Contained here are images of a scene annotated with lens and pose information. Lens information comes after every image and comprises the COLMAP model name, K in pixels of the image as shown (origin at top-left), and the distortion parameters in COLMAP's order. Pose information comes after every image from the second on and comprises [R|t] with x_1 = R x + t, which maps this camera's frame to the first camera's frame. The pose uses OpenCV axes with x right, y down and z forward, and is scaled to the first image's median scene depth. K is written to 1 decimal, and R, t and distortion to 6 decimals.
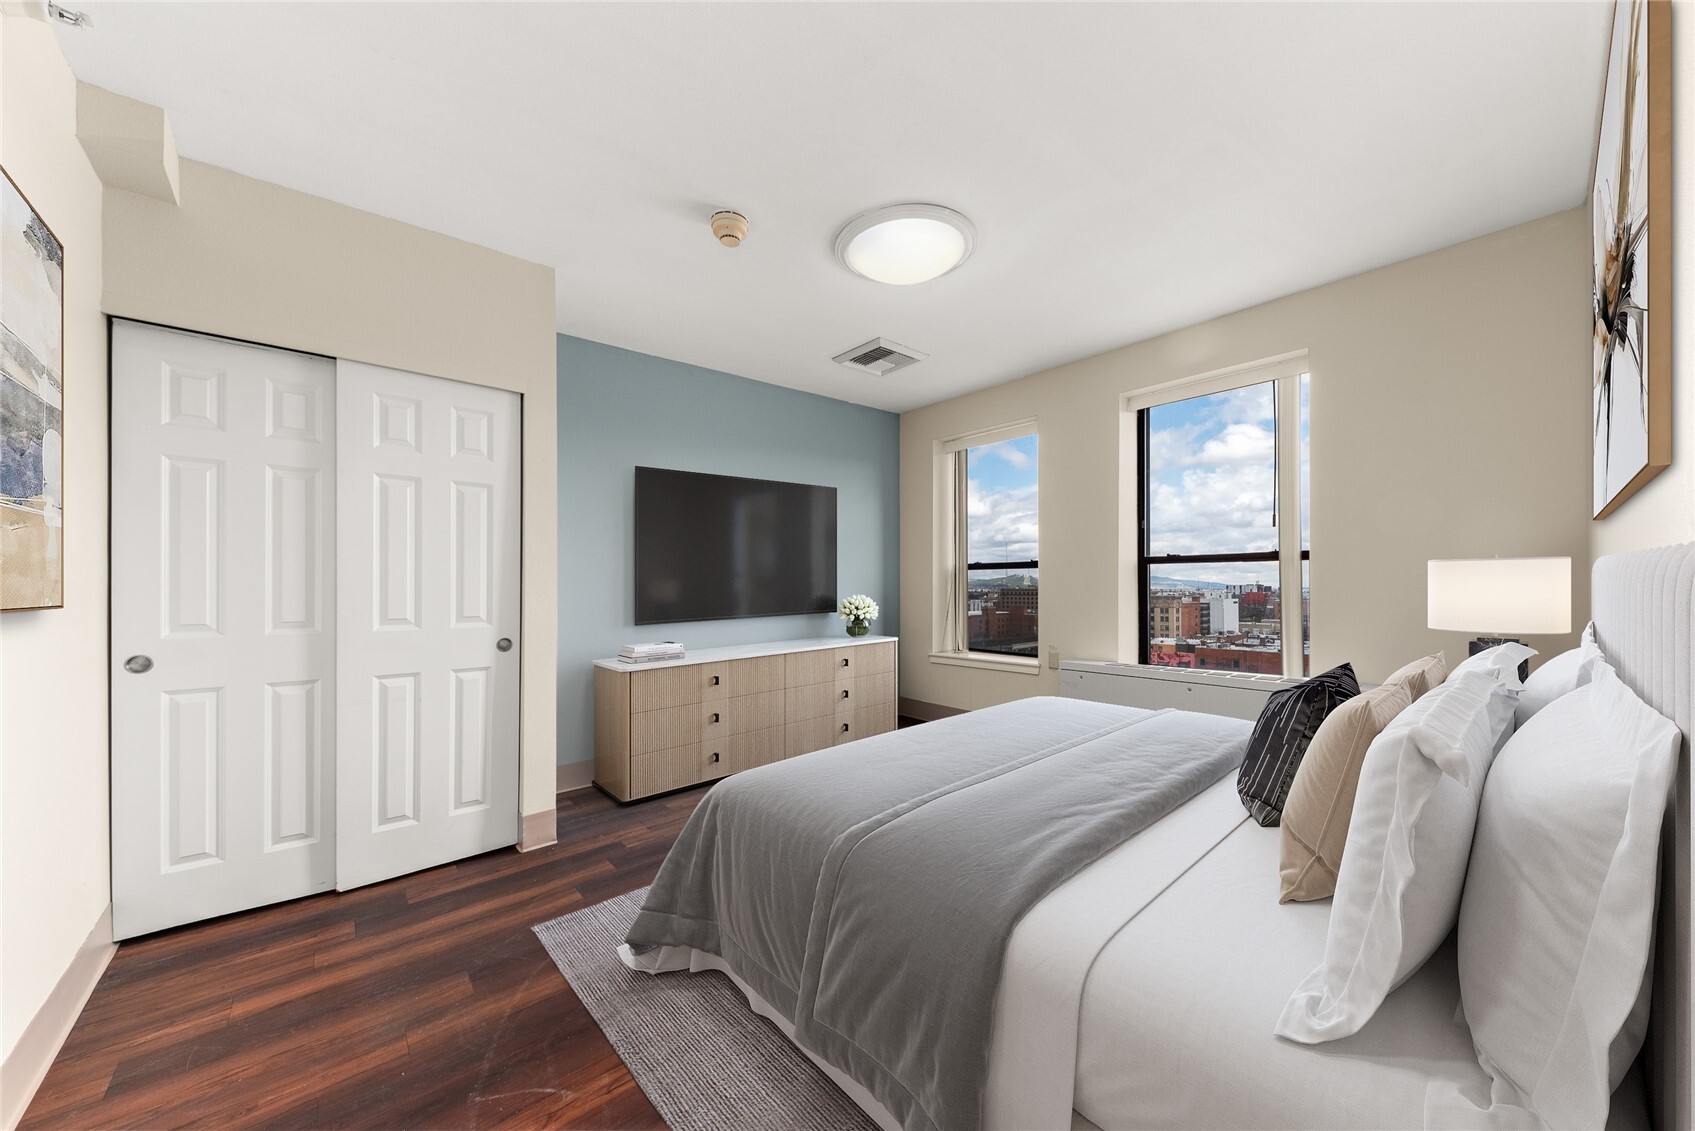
lens RADIAL K [[619.4, 0, 851.8], [0, 619.4, 574.3], [0, 0, 1]] dist [0.002527, -0.000232]
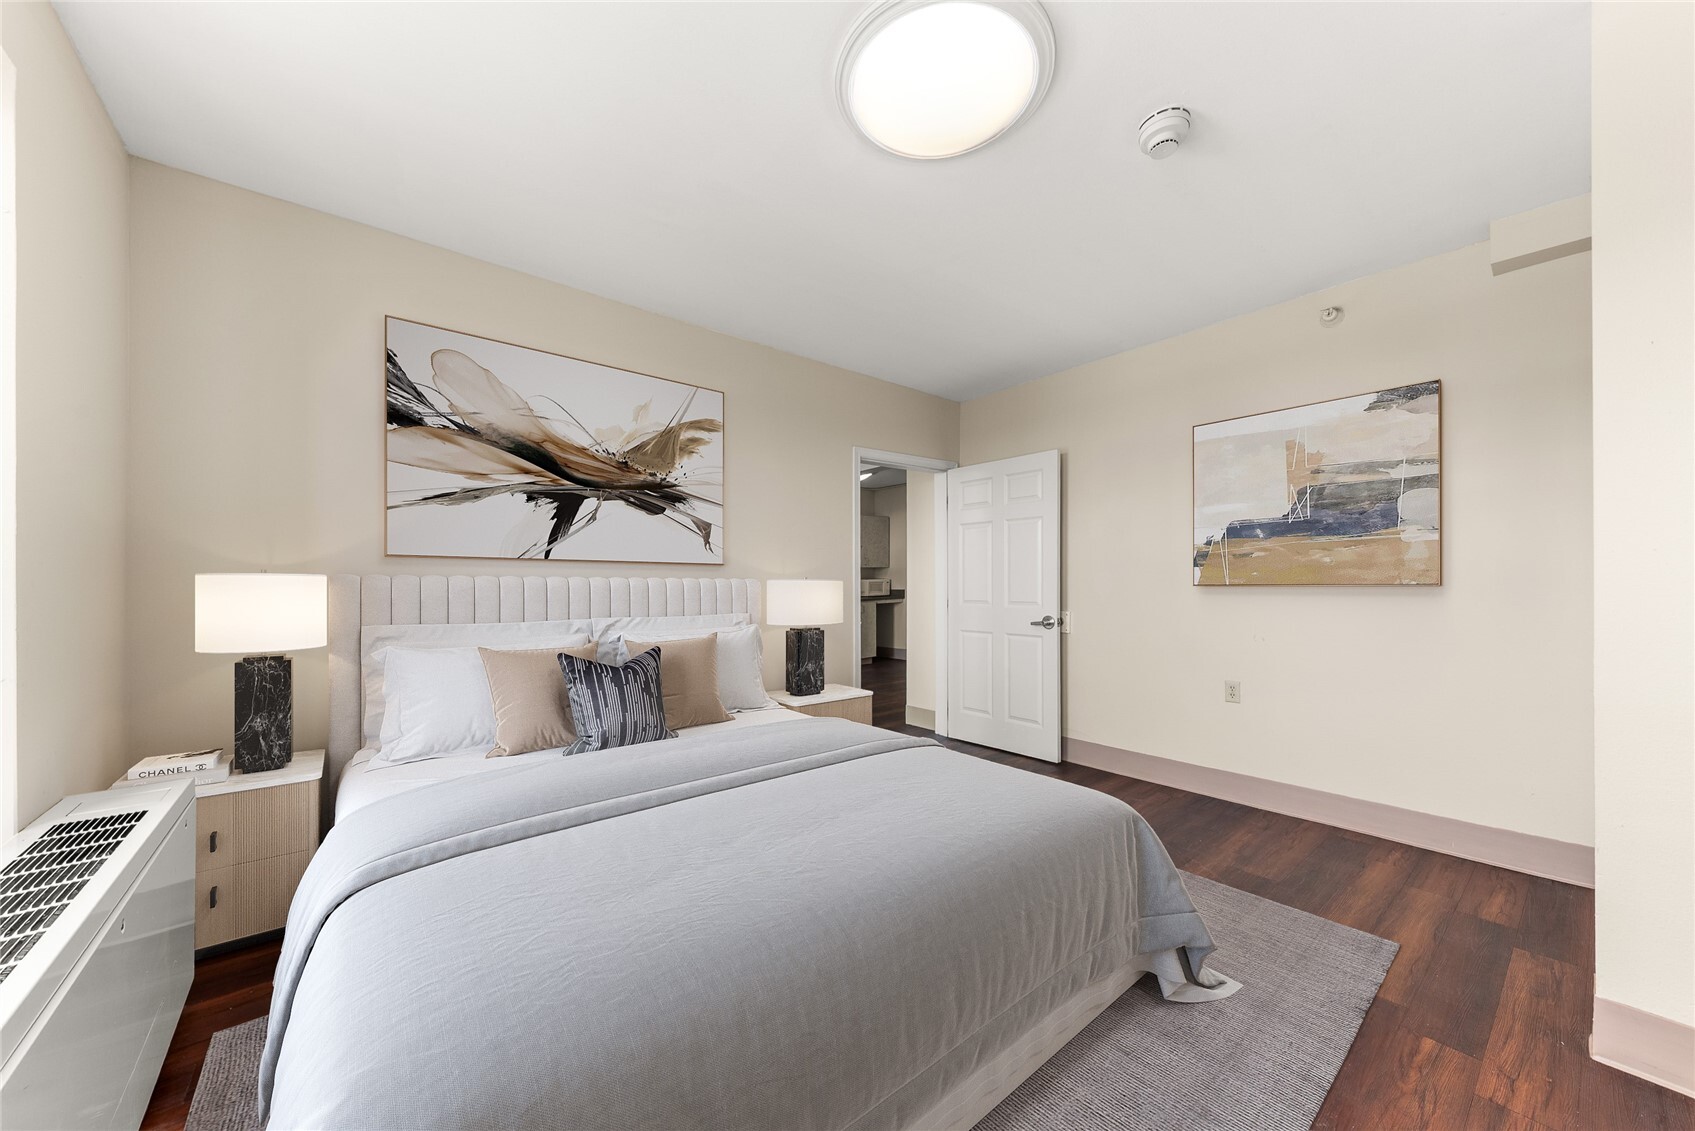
lens RADIAL K [[588.0, 0, 845.0], [0, 588.0, 575.2], [0, 0, 1]] dist [0.000064, 0.000004]
pose [[-0.999962, 0.004898, 0.007220, 0.254155], [0.004831, 0.999945, -0.009310, 0.006098], [-0.007265, -0.009275, -0.999931, 2.085278]]
